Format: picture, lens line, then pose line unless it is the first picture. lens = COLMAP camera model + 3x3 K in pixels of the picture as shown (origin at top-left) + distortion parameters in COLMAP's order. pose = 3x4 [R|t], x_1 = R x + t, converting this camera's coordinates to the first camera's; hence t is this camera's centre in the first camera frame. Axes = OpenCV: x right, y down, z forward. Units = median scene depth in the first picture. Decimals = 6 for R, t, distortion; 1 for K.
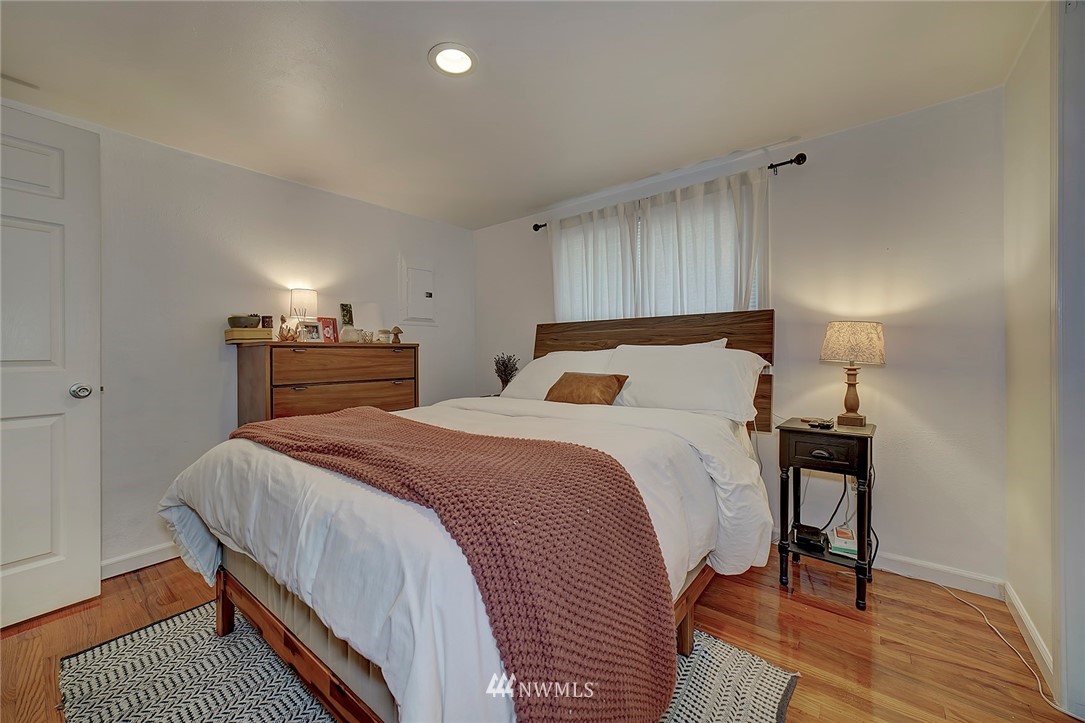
lens RADIAL K [[428.1, 0, 538.9], [0, 428.1, 354.4], [0, 0, 1]] dist [-0.000155, 0.000092]
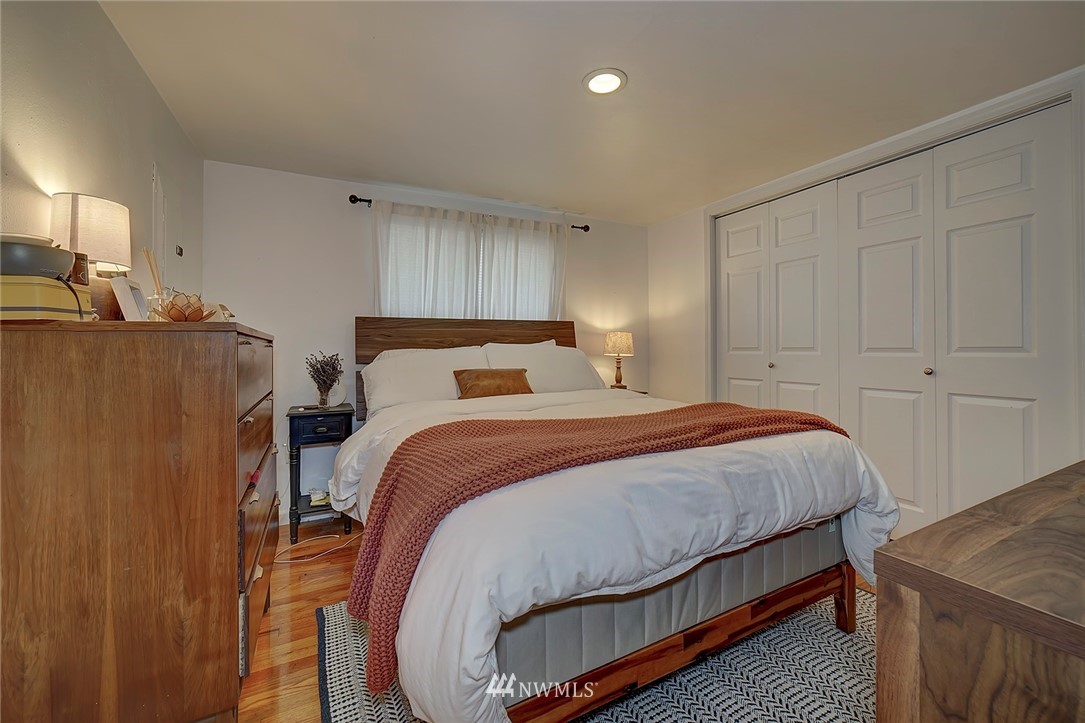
lens RADIAL K [[428.1, 0, 538.9], [0, 428.1, 354.4], [0, 0, 1]] dist [-0.000155, 0.000092]
pose [[0.418145, -0.007808, 0.908347, -0.718012], [0.010220, 0.999940, 0.003891, 0.003646], [-0.908323, 0.007656, 0.418200, 0.392357]]
